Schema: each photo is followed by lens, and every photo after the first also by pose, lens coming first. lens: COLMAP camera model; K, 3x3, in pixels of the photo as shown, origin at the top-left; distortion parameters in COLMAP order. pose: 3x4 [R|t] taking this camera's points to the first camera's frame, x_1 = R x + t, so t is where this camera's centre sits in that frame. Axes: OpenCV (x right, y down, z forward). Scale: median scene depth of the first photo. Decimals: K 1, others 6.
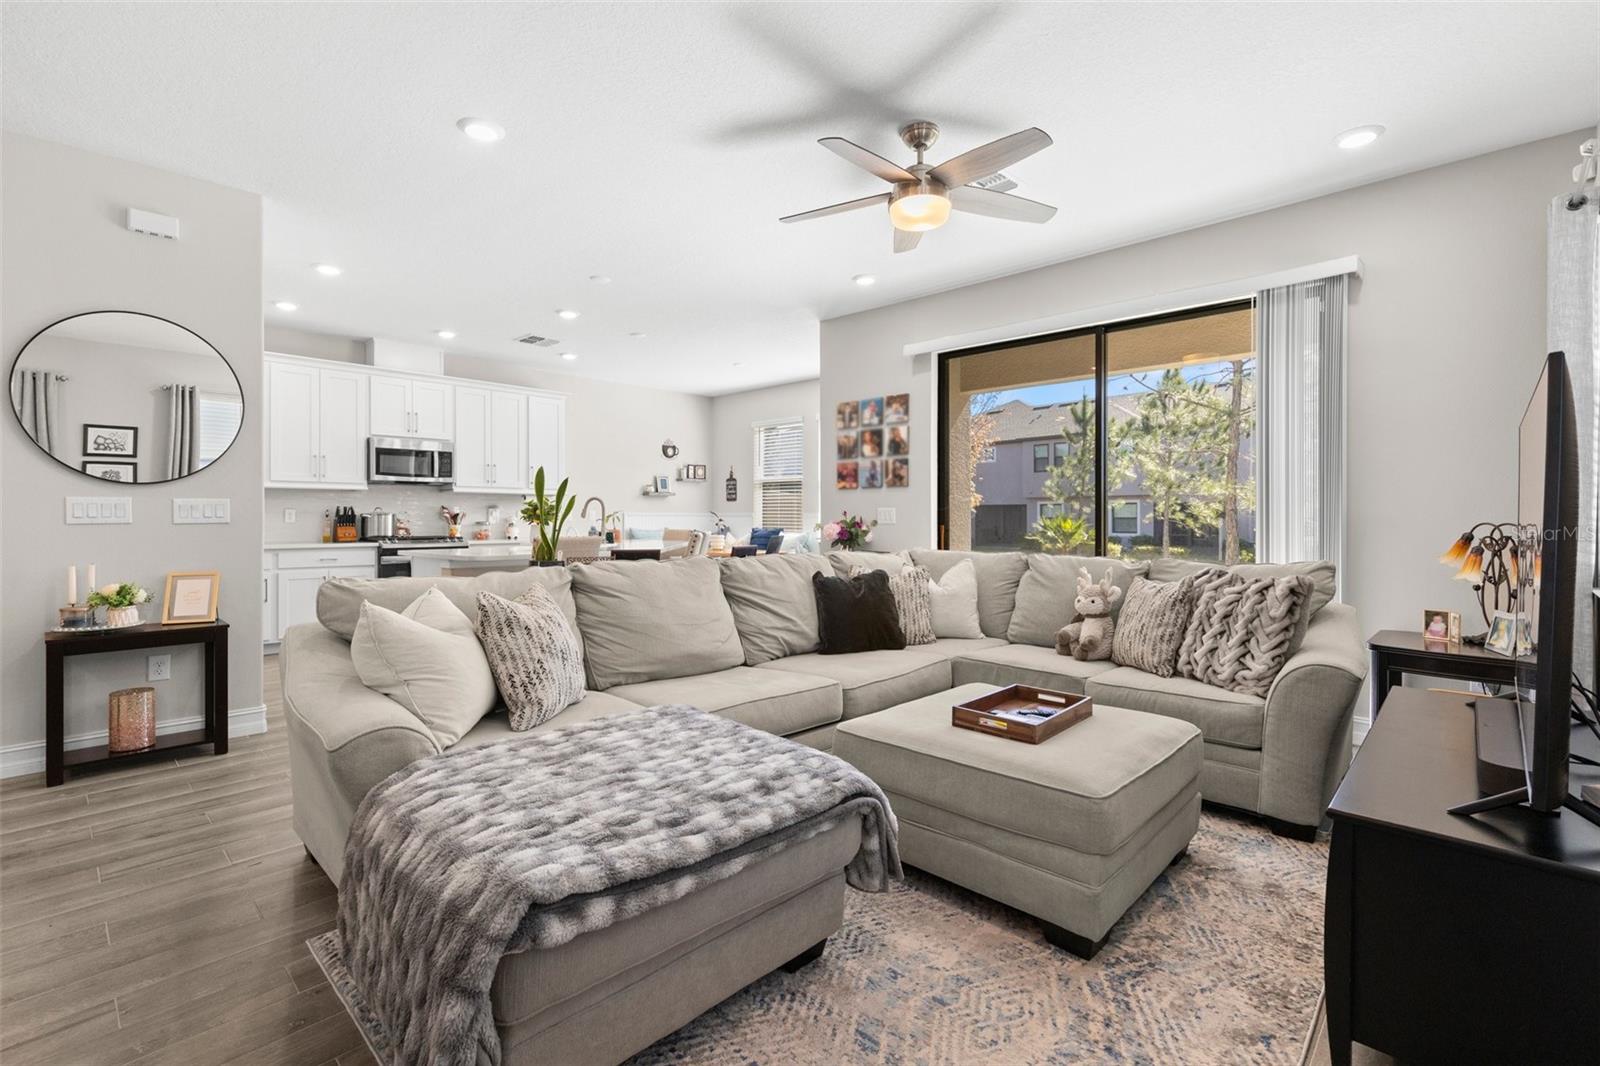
lens RADIAL K [[732.2, 0, 804.3], [0, 732.2, 519.5], [0, 0, 1]] dist [0.012785, -0.000354]
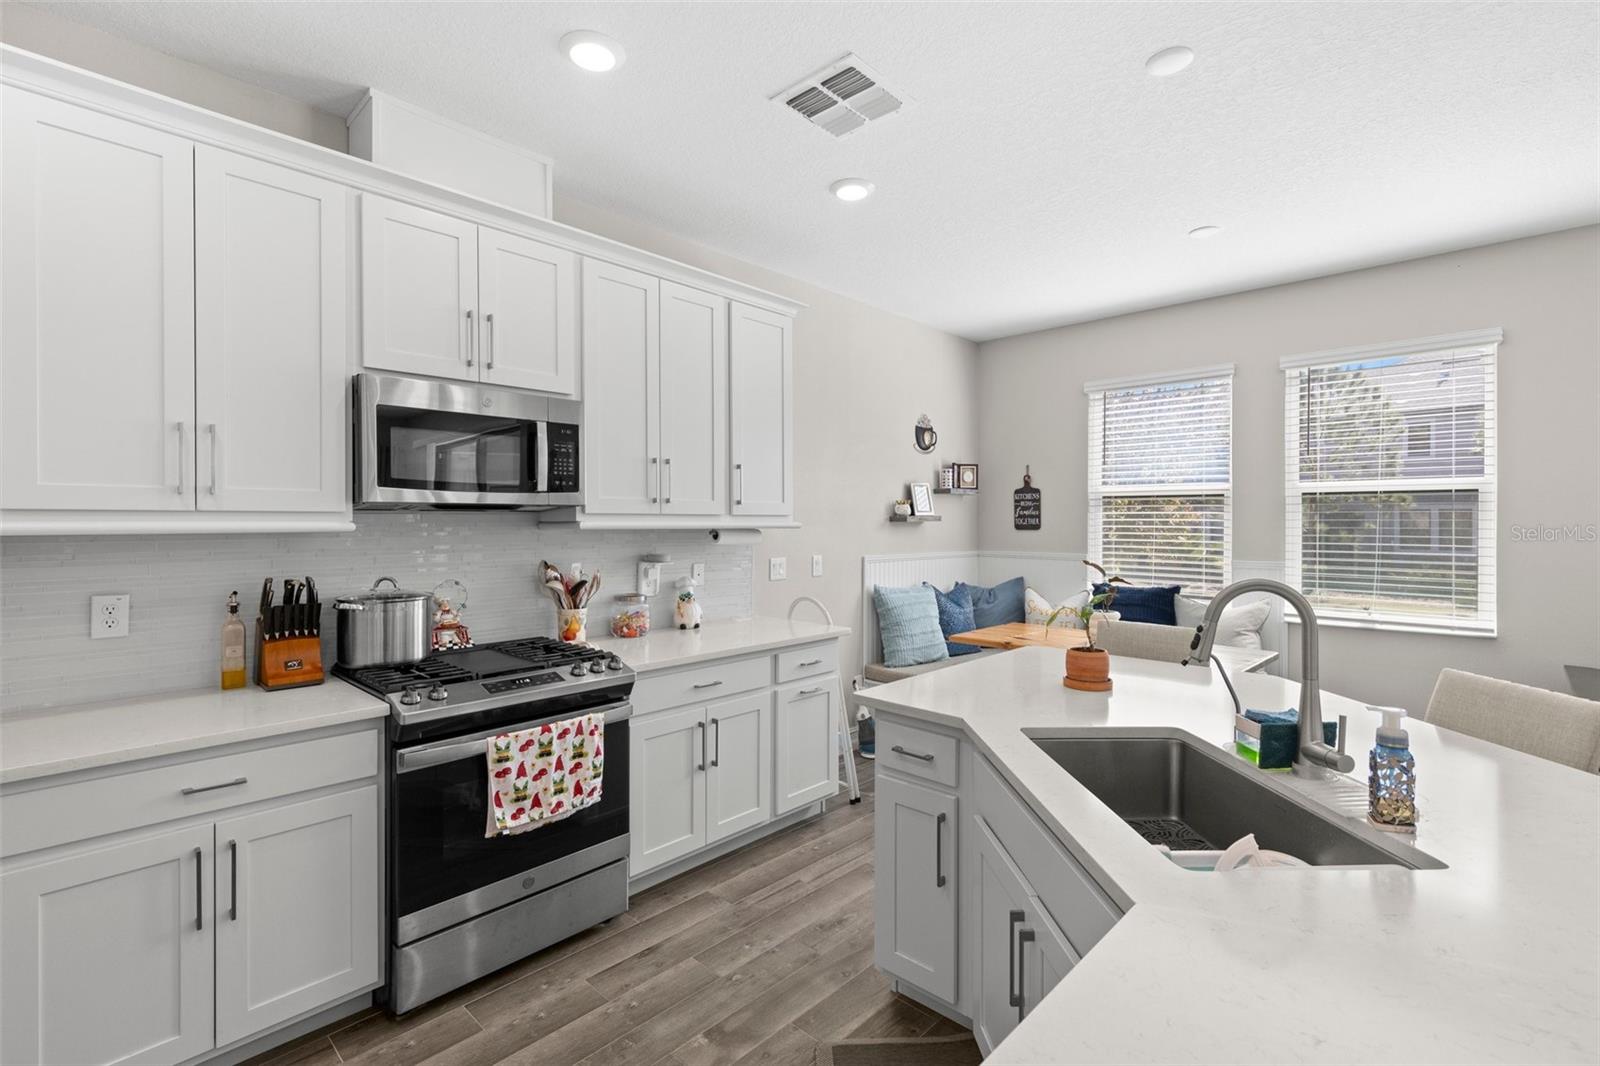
lens RADIAL K [[732.2, 0, 810.0], [0, 732.2, 522.7], [0, 0, 1]] dist [0.012785, -0.000354]
pose [[0.999968, -0.007299, 0.003241, -0.400894], [0.007318, 0.999957, -0.005709, -0.042454], [-0.003199, 0.005732, 0.999978, 0.687574]]
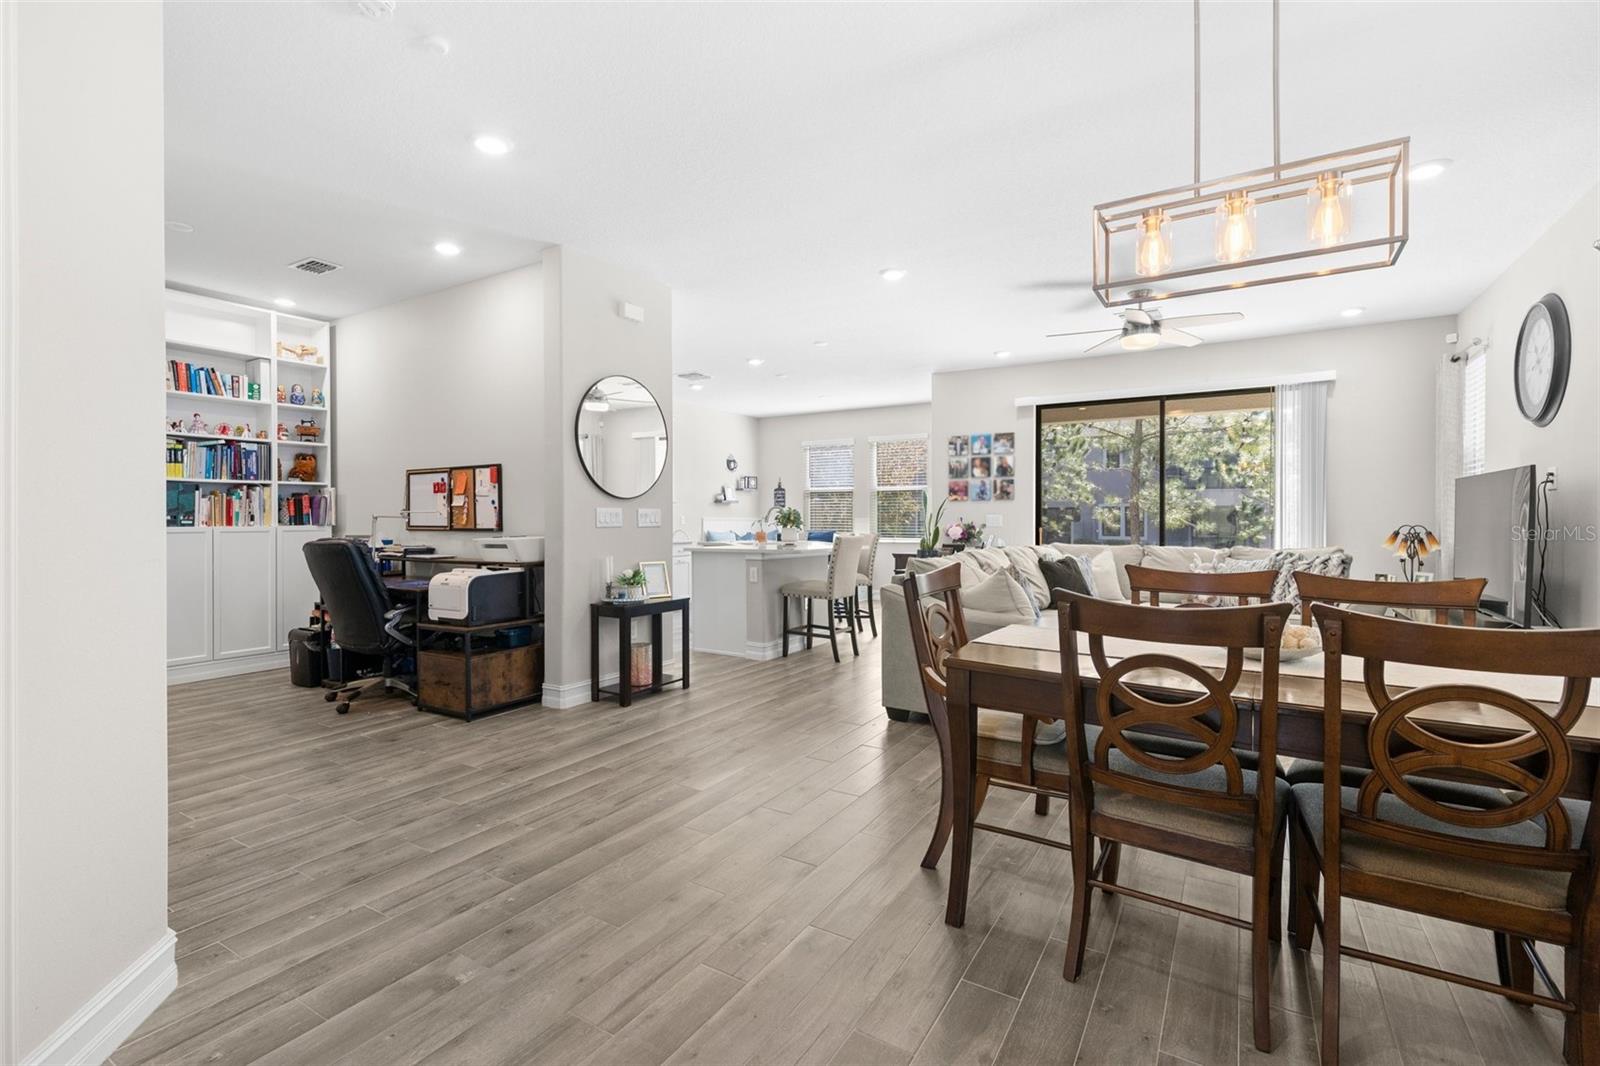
lens RADIAL K [[732.2, 0, 802.6], [0, 732.2, 521.1], [0, 0, 1]] dist [0.012785, -0.000354]
pose [[0.976132, -0.000429, 0.217177, -0.483994], [0.001015, 0.999996, -0.002585, -0.000849], [-0.217175, 0.002744, 0.976129, -0.236619]]
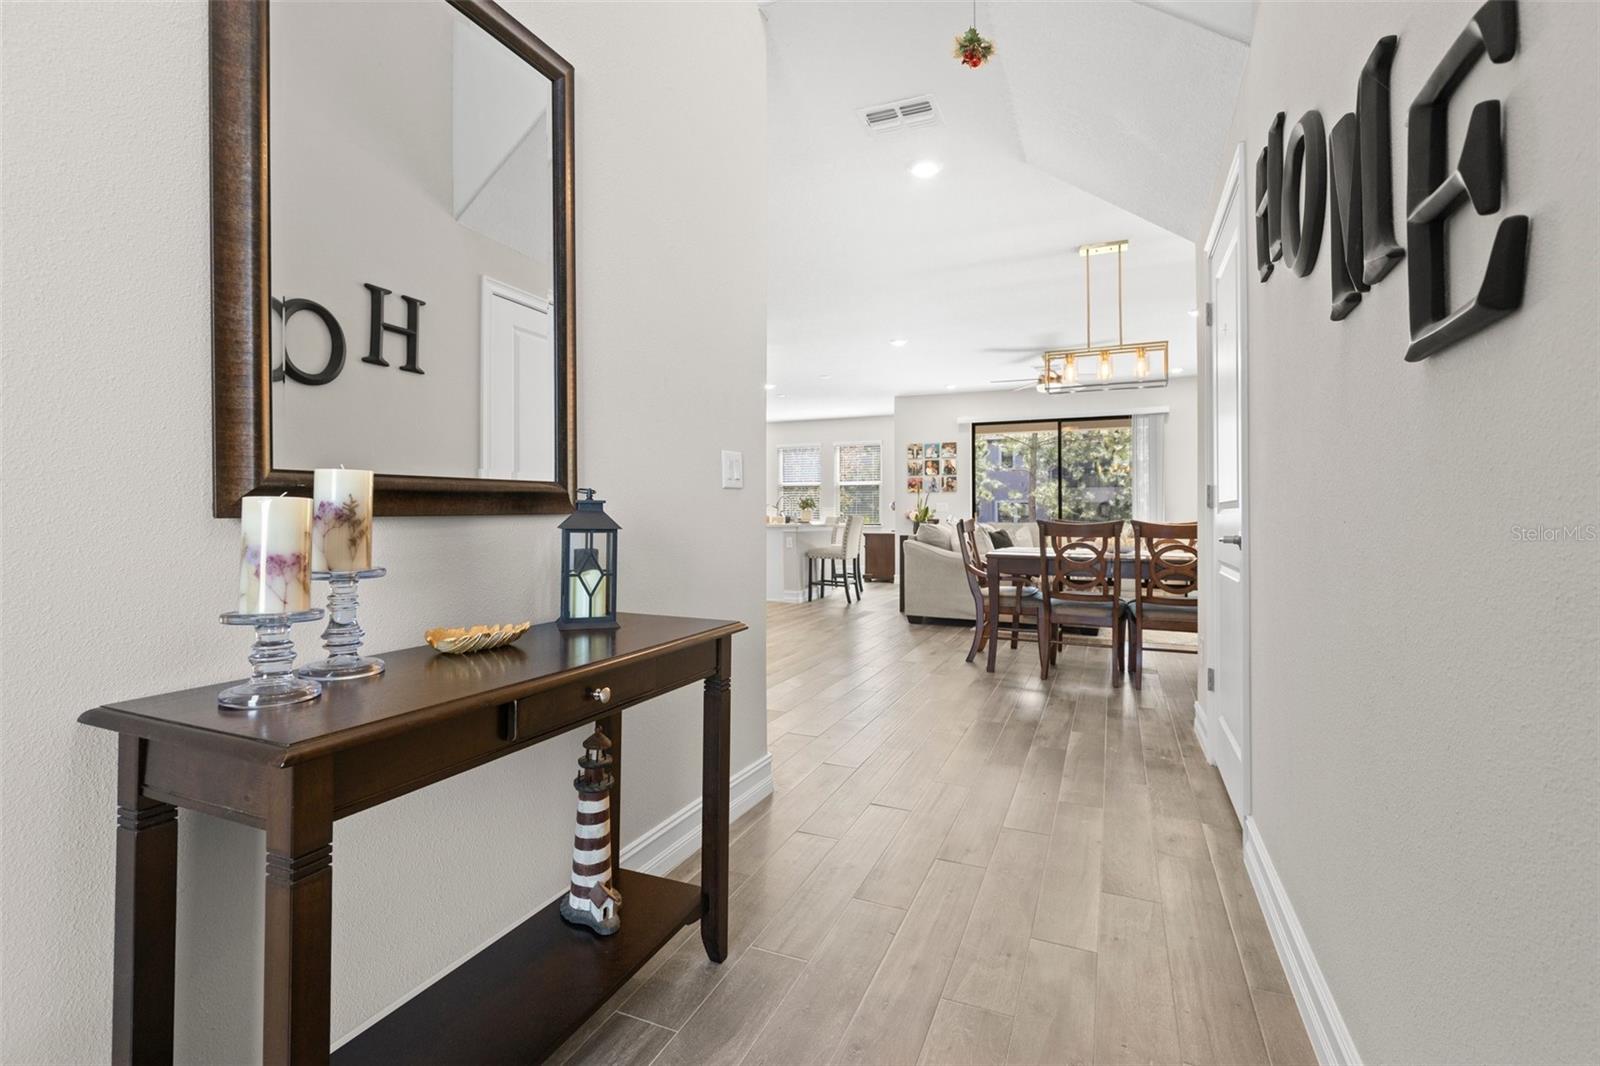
lens RADIAL K [[732.2, 0, 801.4], [0, 732.2, 502.1], [0, 0, 1]] dist [0.012785, -0.000354]
pose [[0.938722, 0.007400, 0.344596, -0.776636], [0.001060, 0.999703, -0.024356, 0.024302], [-0.344674, 0.023229, 0.938435, -0.556965]]
